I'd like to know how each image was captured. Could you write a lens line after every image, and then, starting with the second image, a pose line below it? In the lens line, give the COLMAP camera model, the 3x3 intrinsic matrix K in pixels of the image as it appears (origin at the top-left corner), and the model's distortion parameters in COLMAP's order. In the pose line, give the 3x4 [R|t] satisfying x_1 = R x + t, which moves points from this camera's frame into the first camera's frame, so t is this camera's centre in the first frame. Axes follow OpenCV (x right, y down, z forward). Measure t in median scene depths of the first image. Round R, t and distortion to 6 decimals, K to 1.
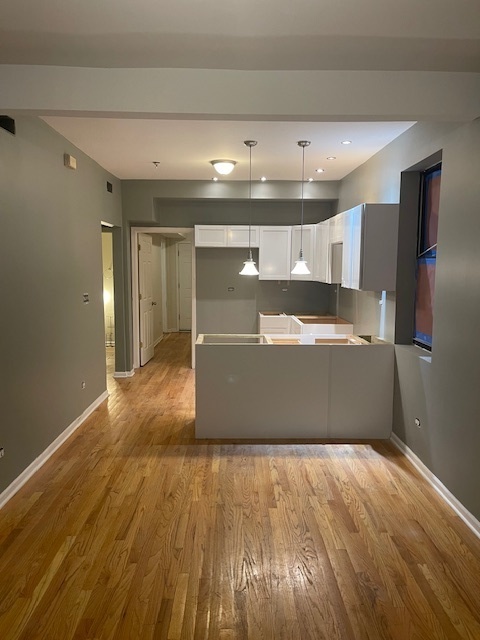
lens RADIAL K [[479.1, 0, 243.5], [0, 479.1, 321.0], [0, 0, 1]] dist [-0.030514, -0.000633]
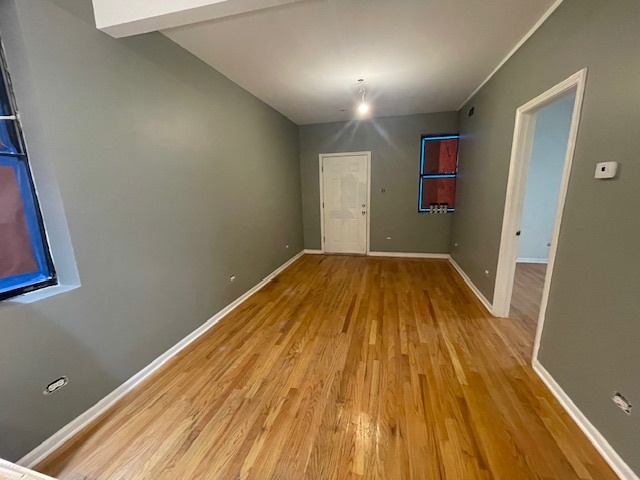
lens RADIAL K [[258.8, 0, 320.0], [0, 258.8, 240.0], [0, 0, 1]] dist [-0.001912, -0.000171]
pose [[-0.960567, -0.039736, 0.275195, -0.143688], [0.048126, 0.951037, 0.305308, -0.116496], [-0.273852, 0.306513, -0.911622, 1.385062]]
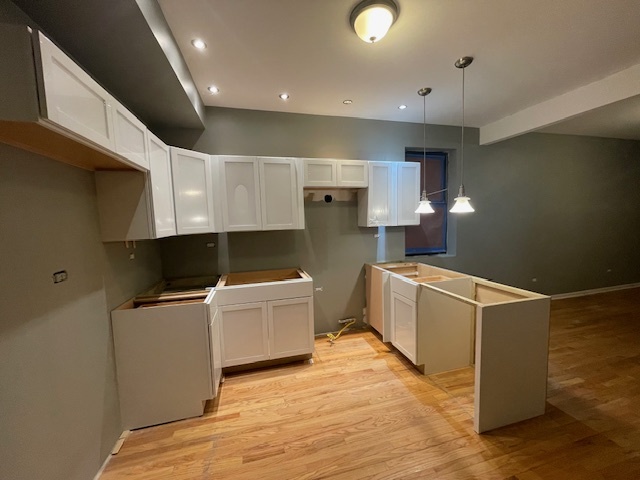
lens RADIAL K [[258.8, 0, 320.0], [0, 258.8, 240.0], [0, 0, 1]] dist [-0.001912, -0.000171]
pose [[-0.235195, -0.092412, 0.967545, -0.554967], [0.137620, 0.982274, 0.127272, -0.209410], [-0.962156, 0.163087, -0.218309, 1.928130]]
